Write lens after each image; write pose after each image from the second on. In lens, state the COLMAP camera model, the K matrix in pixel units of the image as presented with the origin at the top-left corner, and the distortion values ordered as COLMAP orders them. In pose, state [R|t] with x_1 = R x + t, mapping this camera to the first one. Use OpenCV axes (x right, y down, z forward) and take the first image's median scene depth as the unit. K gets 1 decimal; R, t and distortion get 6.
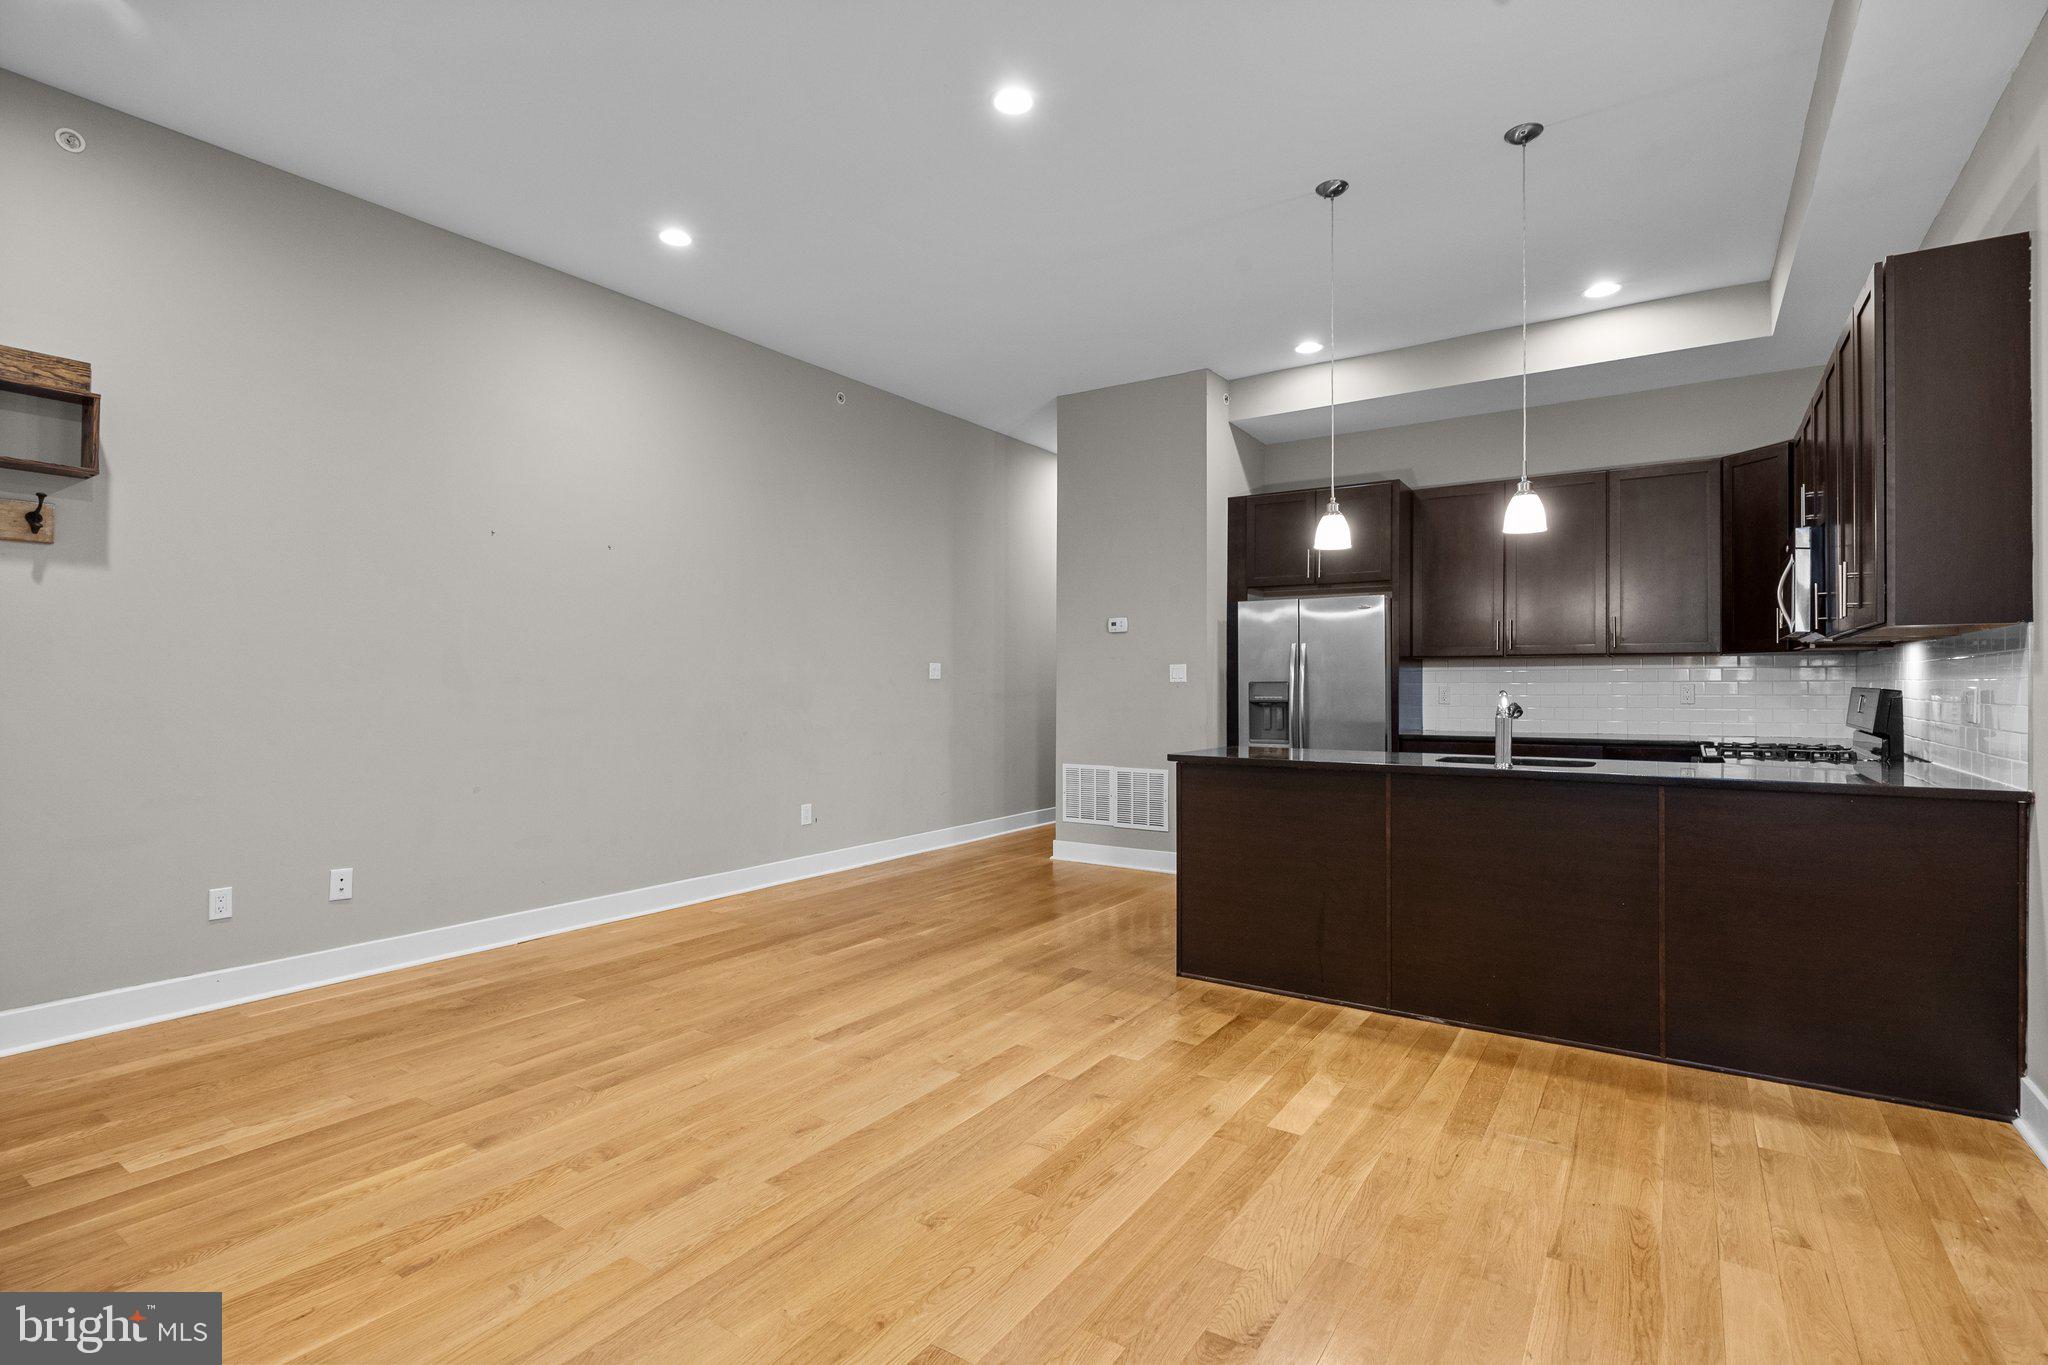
lens RADIAL K [[964.7, 0, 1034.4], [0, 964.7, 681.4], [0, 0, 1]] dist [-0.010791, 0.000291]
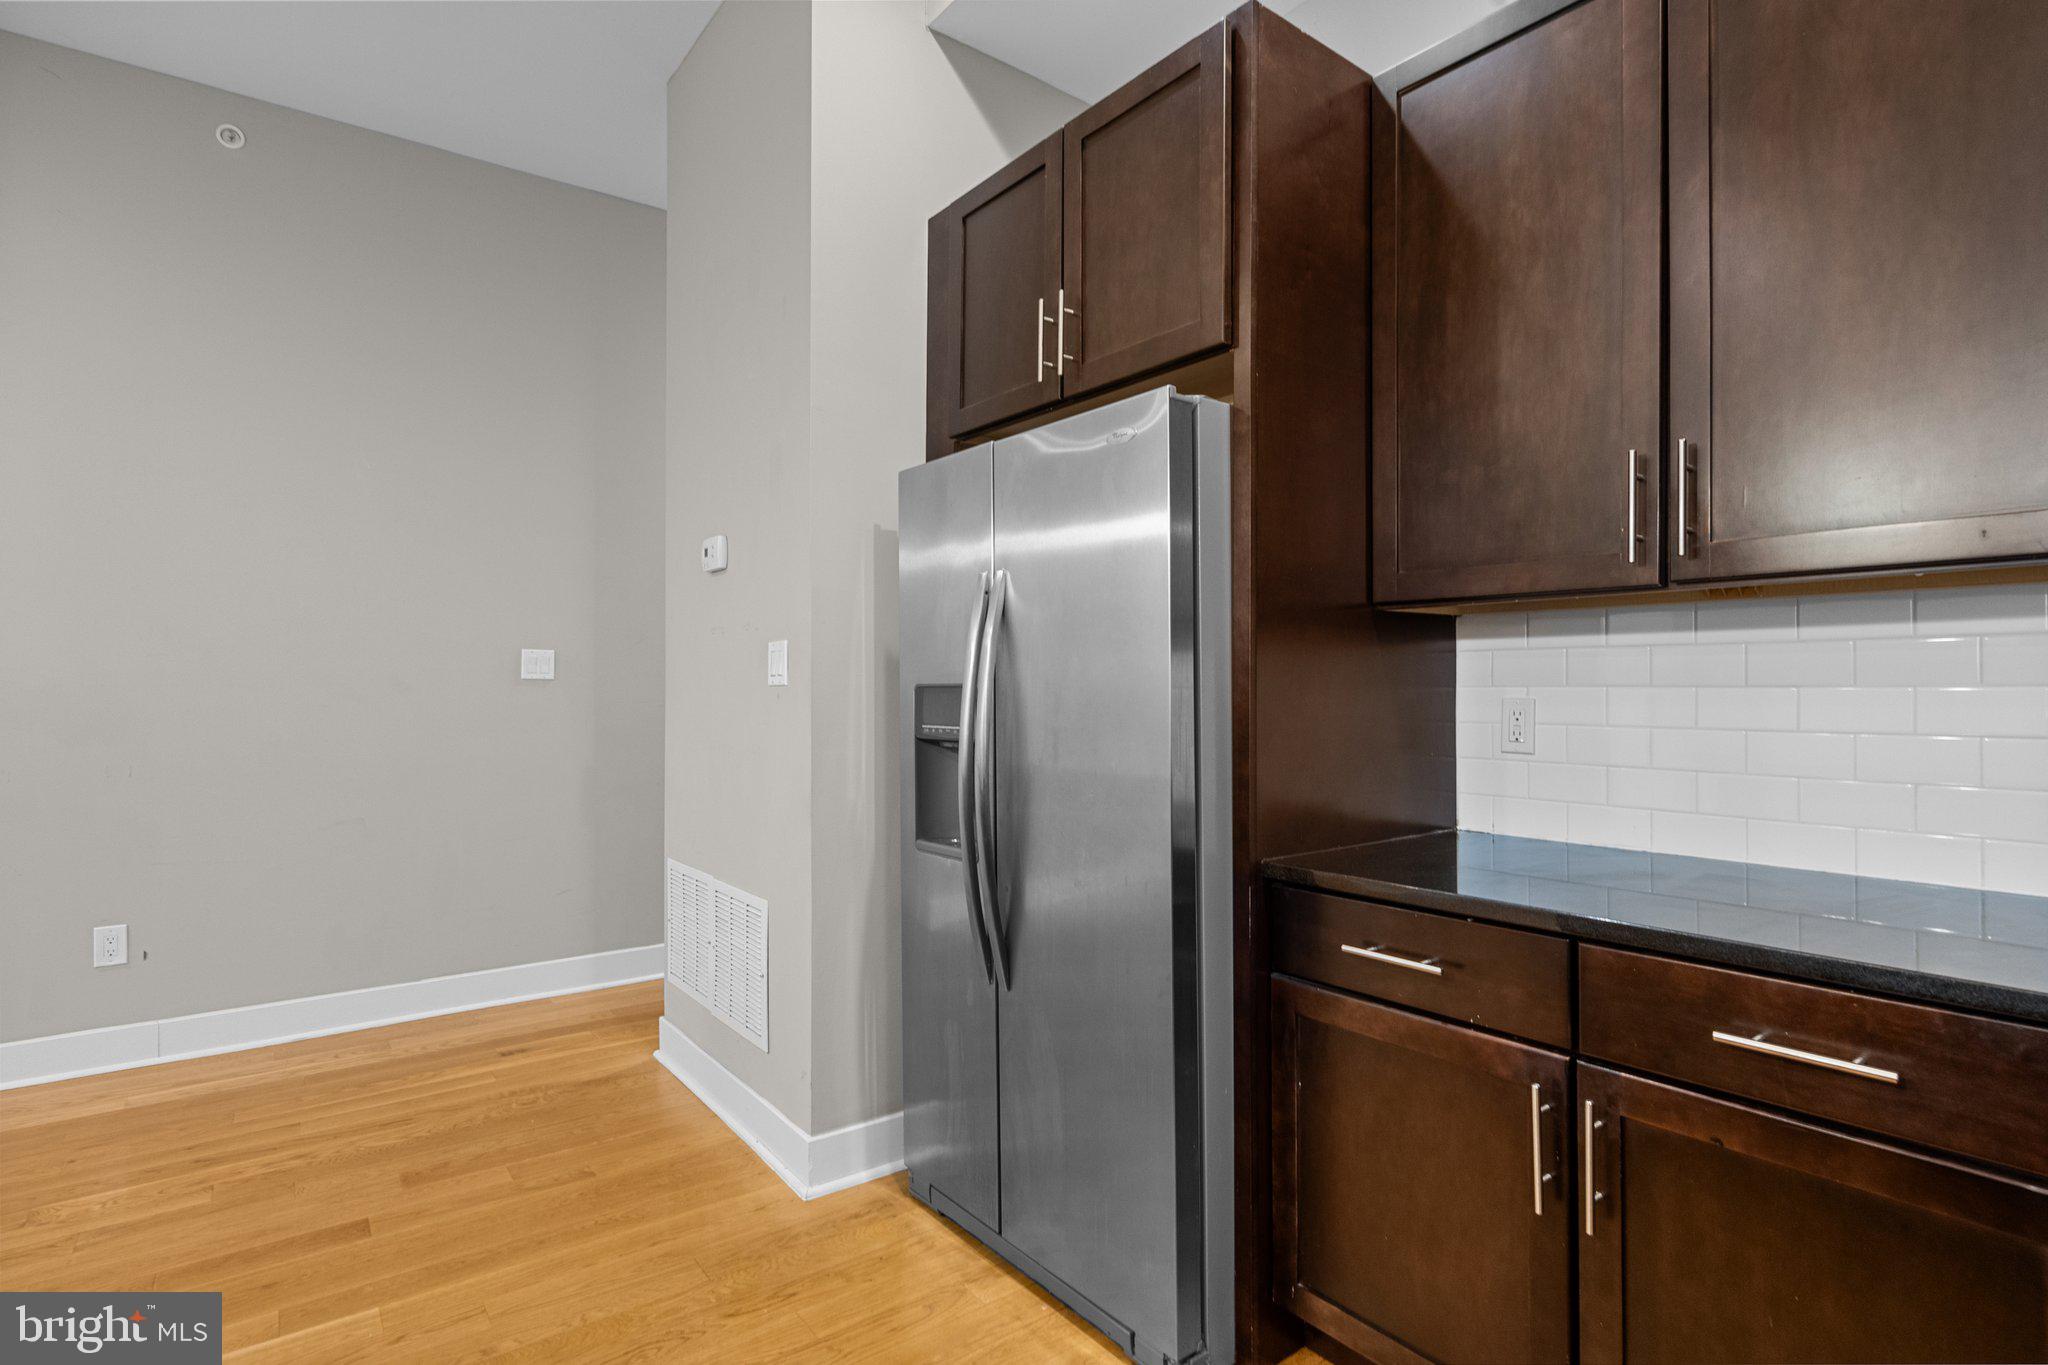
lens RADIAL K [[1007.7, 0, 1060.3], [0, 1007.7, 688.1], [0, 0, 1]] dist [-0.030630, 0.006658]
pose [[0.951240, 0.000215, -0.308451, 0.650965], [0.001145, 0.999990, 0.004227, 0.000764], [0.308449, -0.004374, 0.951231, 1.074132]]
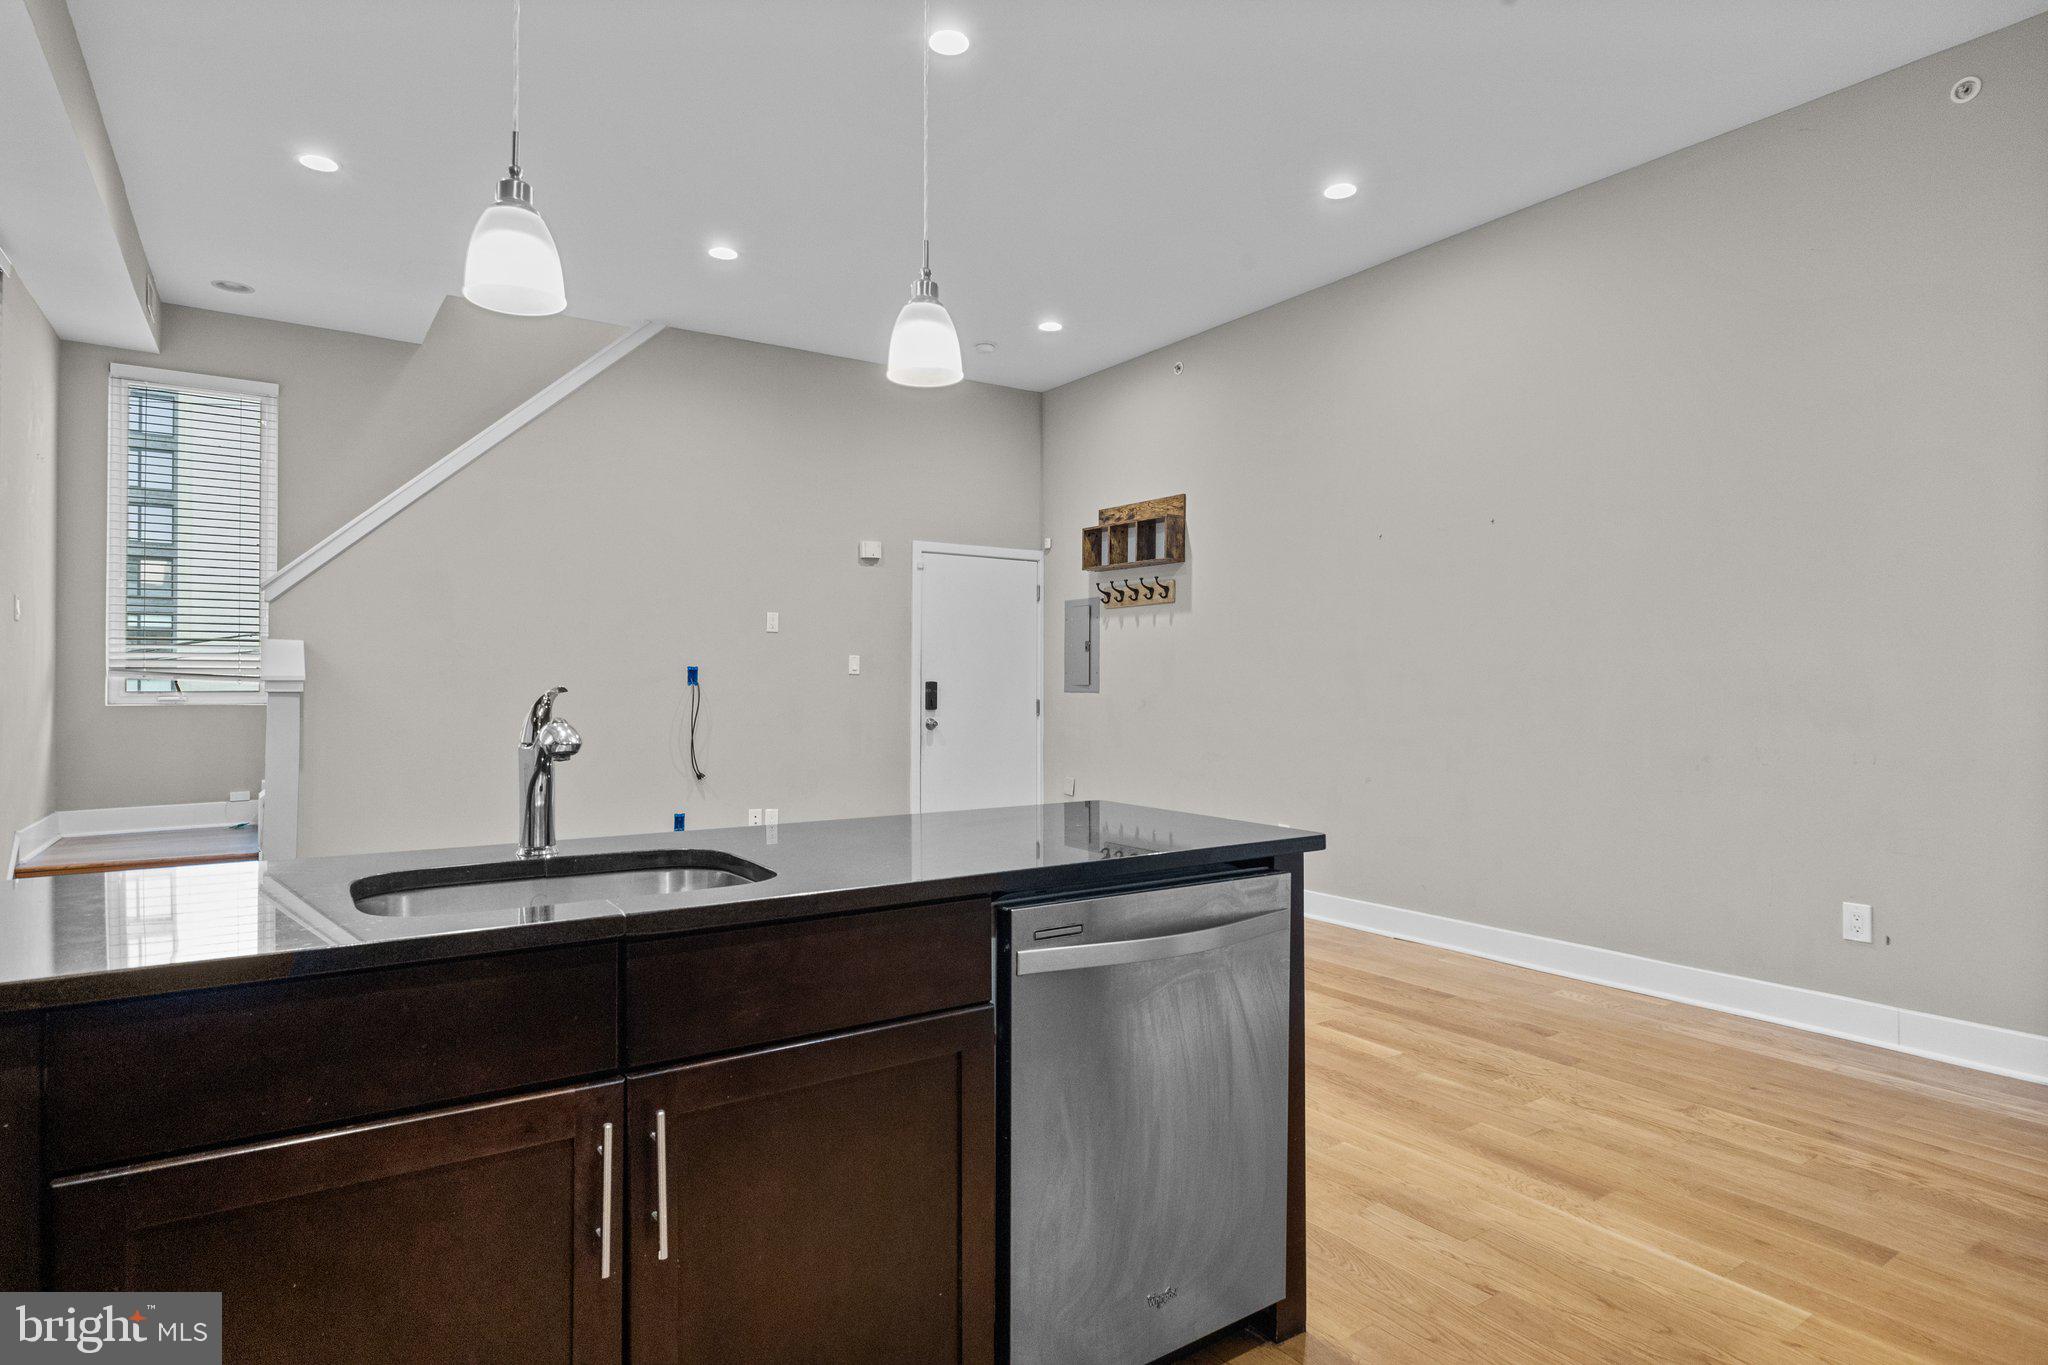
lens RADIAL K [[1101.1, 0, 1031.8], [0, 1101.1, 679.0], [0, 0, 1]] dist [0.002020, -0.003434]
pose [[-0.375607, -0.004726, -0.926767, 0.824785], [0.000927, 0.999985, -0.005475, 0.008290], [0.926779, -0.002915, -0.375597, 1.306164]]
